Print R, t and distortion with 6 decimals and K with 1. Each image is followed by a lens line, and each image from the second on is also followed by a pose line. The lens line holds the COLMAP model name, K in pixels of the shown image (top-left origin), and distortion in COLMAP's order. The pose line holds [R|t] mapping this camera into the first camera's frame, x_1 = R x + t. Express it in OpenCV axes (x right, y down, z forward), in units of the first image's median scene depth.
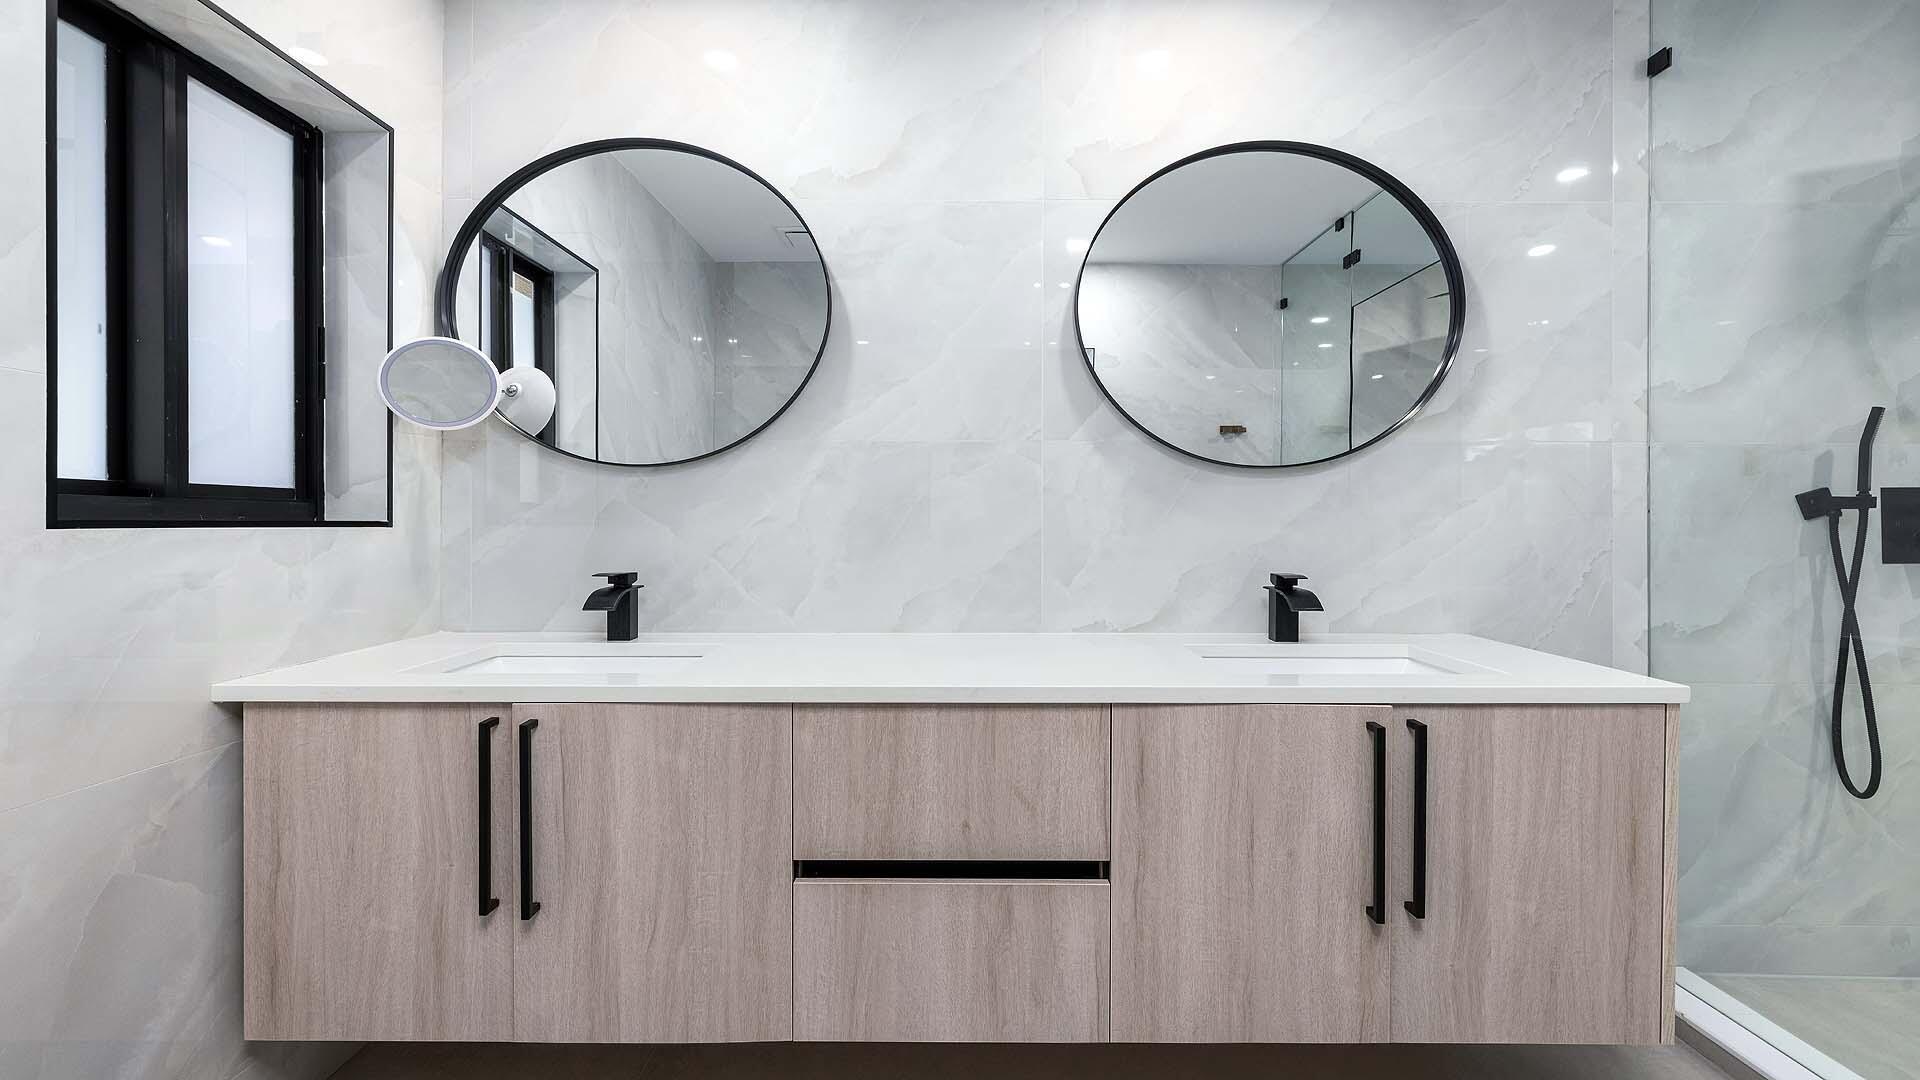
lens RADIAL K [[887.2, 0, 958.1], [0, 887.2, 496.5], [0, 0, 1]] dist [0.004731, -0.000441]
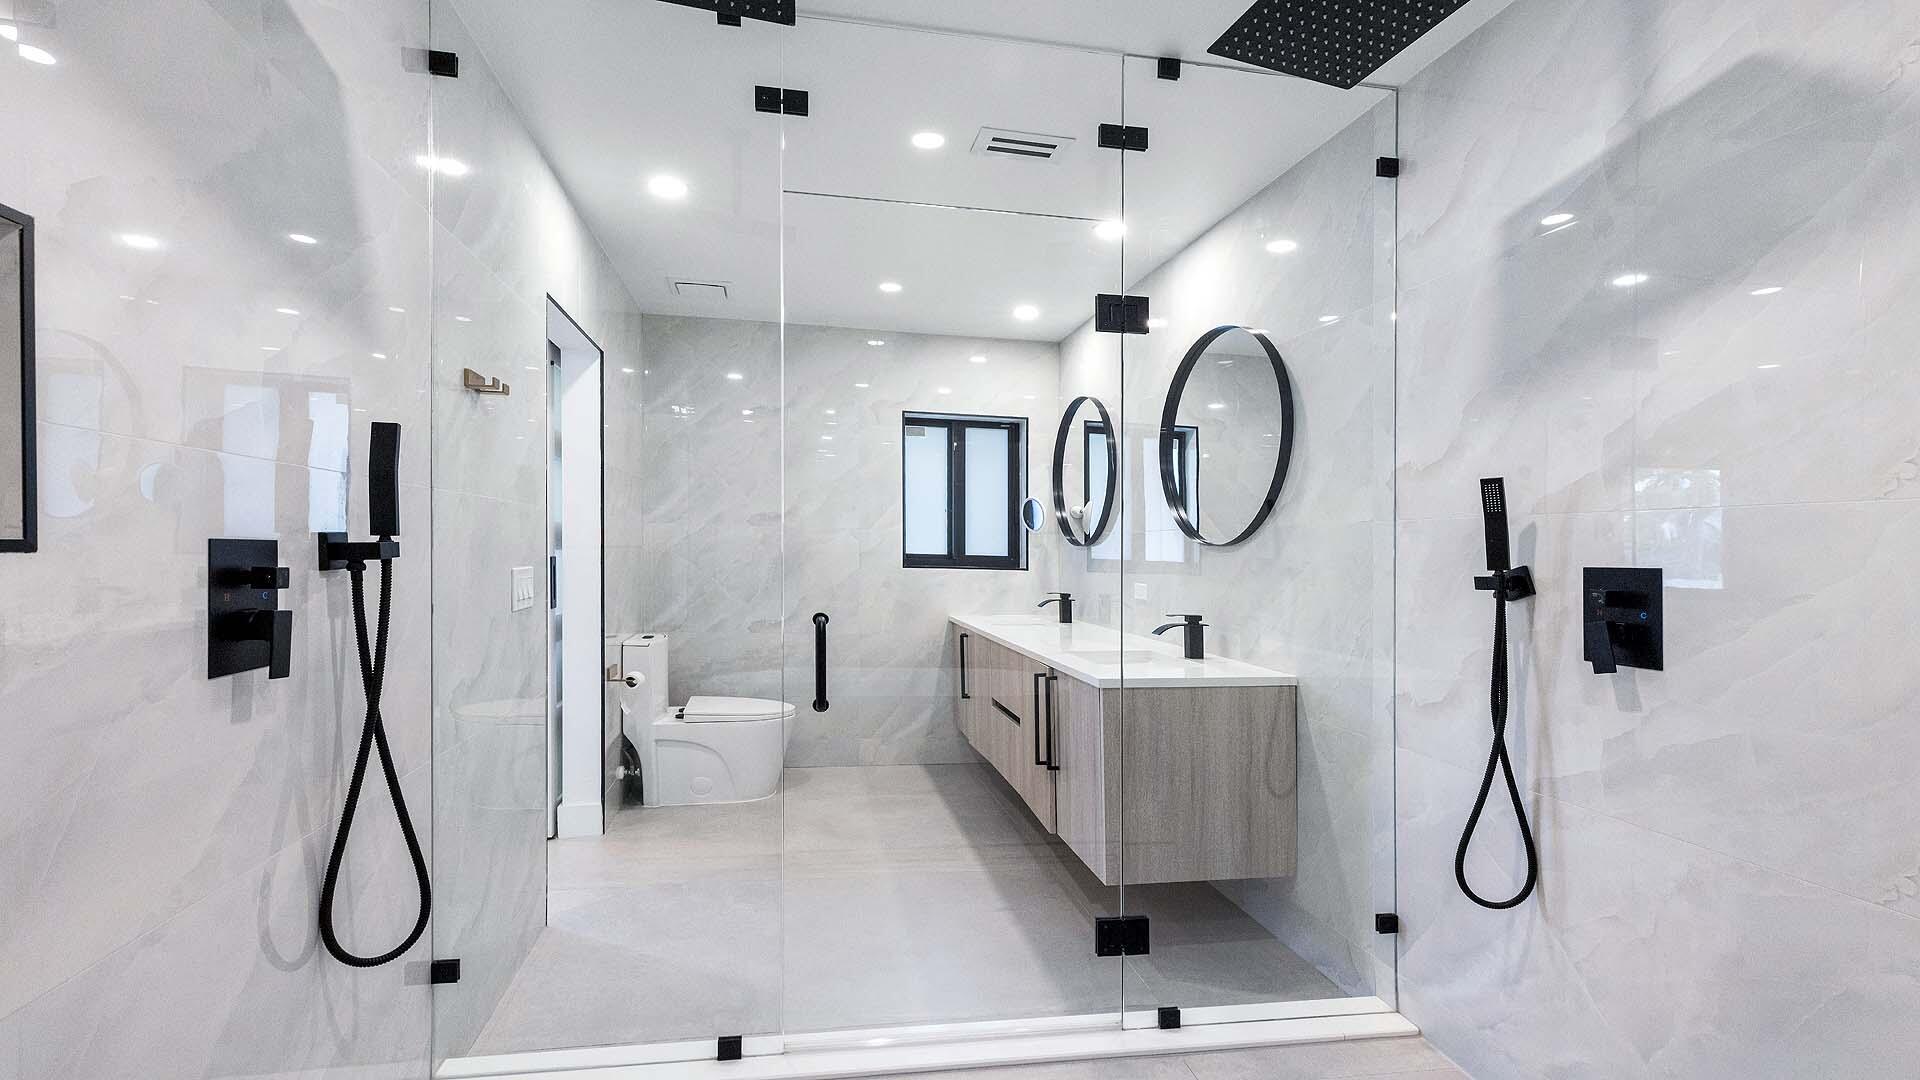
lens RADIAL K [[887.2, 0, 957.0], [0, 887.2, 542.6], [0, 0, 1]] dist [0.004731, -0.000441]
pose [[0.190574, -0.005993, -0.981655, 1.729136], [0.004152, 0.999977, -0.005299, -0.031182], [0.981664, -0.003066, 0.190595, 0.282381]]
